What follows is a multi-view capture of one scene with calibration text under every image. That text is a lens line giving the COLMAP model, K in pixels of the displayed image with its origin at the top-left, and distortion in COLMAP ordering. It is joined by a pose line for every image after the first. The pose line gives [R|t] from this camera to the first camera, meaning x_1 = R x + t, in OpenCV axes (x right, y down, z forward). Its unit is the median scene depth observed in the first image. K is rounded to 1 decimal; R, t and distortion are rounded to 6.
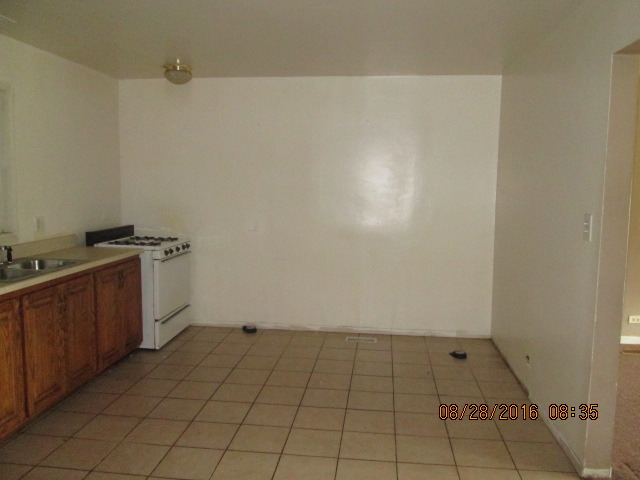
lens RADIAL K [[531.4, 0, 320.0], [0, 531.4, 240.0], [0, 0, 1]] dist [-0.003162, -0.002034]
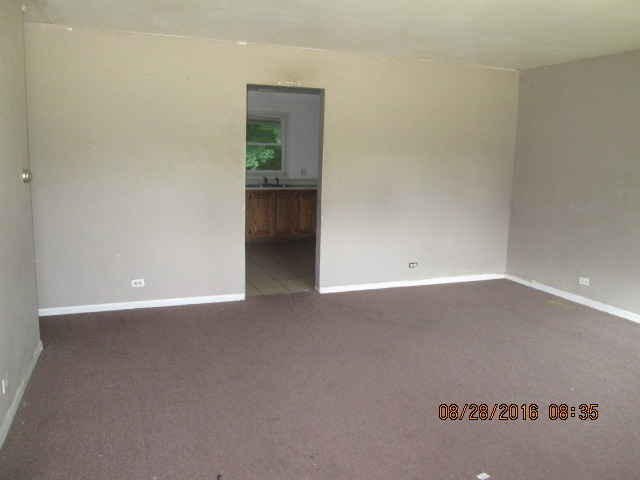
lens RADIAL K [[535.2, 0, 320.0], [0, 535.2, 240.0], [0, 0, 1]] dist [-0.074863, 0.002834]
pose [[0.463321, 0.151912, -0.873073, 1.850016], [-0.123645, 0.986643, 0.106057, 0.007708], [0.877523, 0.058812, 0.475915, -0.015611]]
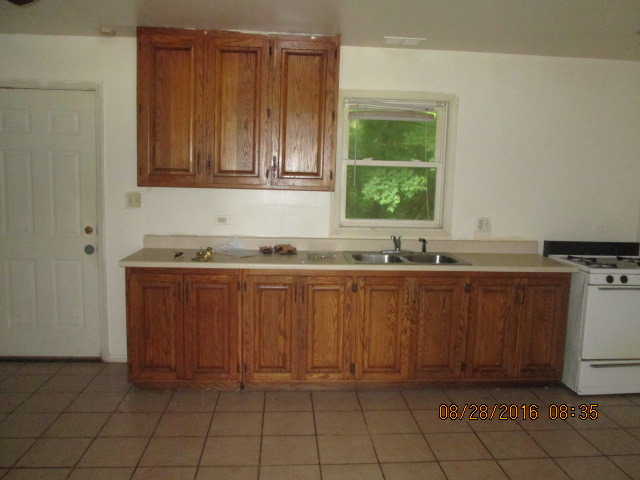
lens RADIAL K [[535.2, 0, 320.0], [0, 535.2, 240.0], [0, 0, 1]] dist [-0.074863, 0.002834]
pose [[0.188475, 0.115969, -0.975207, 0.497197], [-0.131072, 0.987090, 0.092050, -0.063979], [0.973292, 0.110473, 0.201242, 0.581639]]
